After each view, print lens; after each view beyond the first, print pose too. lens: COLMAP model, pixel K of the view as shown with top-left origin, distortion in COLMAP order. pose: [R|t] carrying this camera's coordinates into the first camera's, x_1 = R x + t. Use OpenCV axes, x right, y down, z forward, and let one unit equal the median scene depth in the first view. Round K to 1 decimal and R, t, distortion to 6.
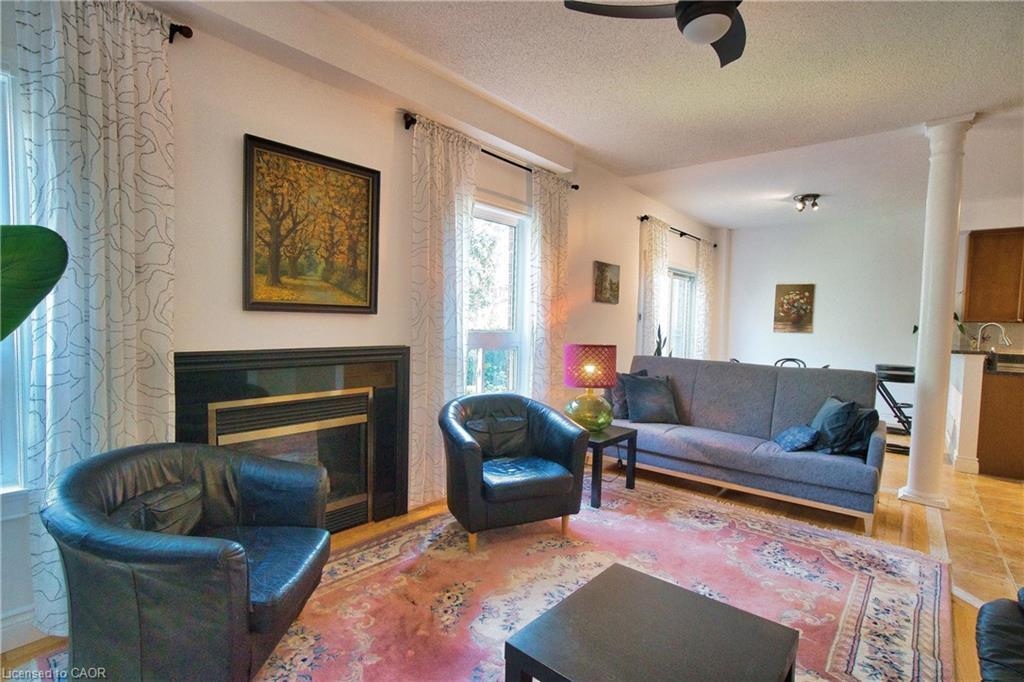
lens RADIAL K [[491.3, 0, 510.0], [0, 491.3, 343.1], [0, 0, 1]] dist [-0.043372, 0.014031]
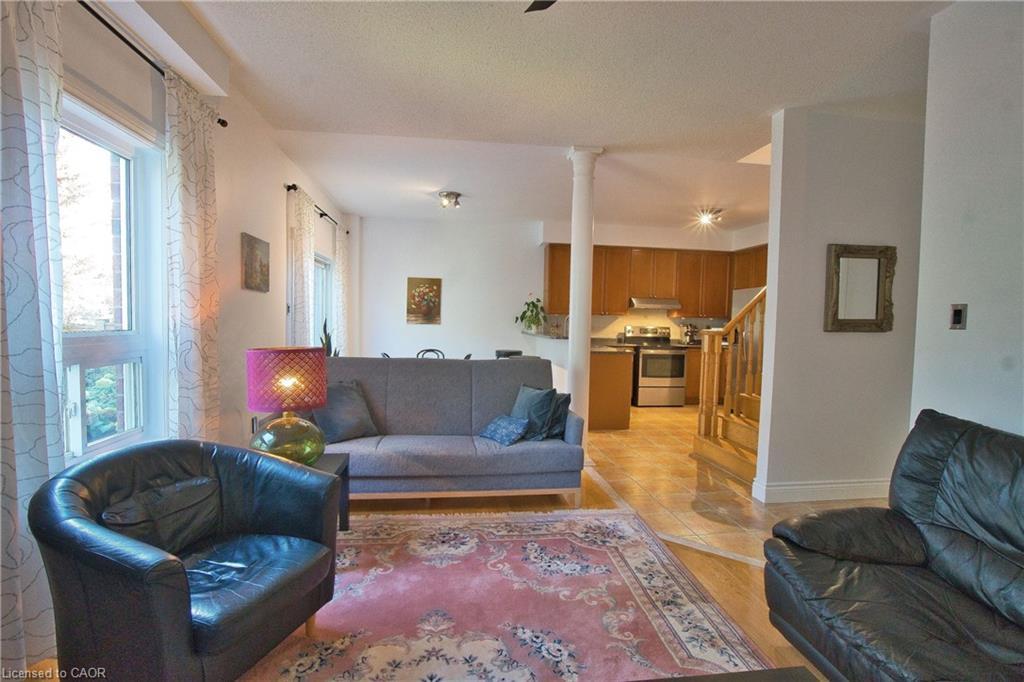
lens RADIAL K [[491.3, 0, 520.9], [0, 491.3, 342.3], [0, 0, 1]] dist [-0.043372, 0.014031]
pose [[0.659714, -0.044711, 0.750186, -0.155399], [0.032688, 0.998991, 0.030793, -0.018392], [-0.750806, 0.004208, 0.660510, 0.315131]]
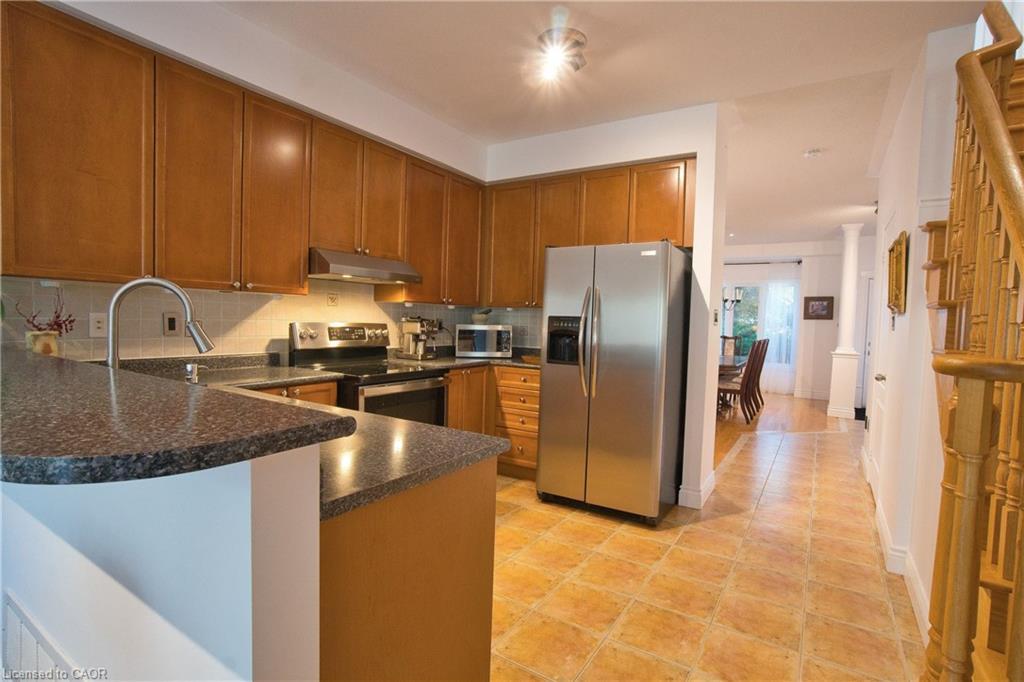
lens RADIAL K [[491.3, 0, 516.0], [0, 491.3, 341.8], [0, 0, 1]] dist [-0.043372, 0.014031]
pose [[-0.129137, -0.076064, 0.988705, 1.013721], [0.012800, 0.996843, 0.078362, -0.036248], [-0.991544, 0.022774, -0.127756, 1.209103]]
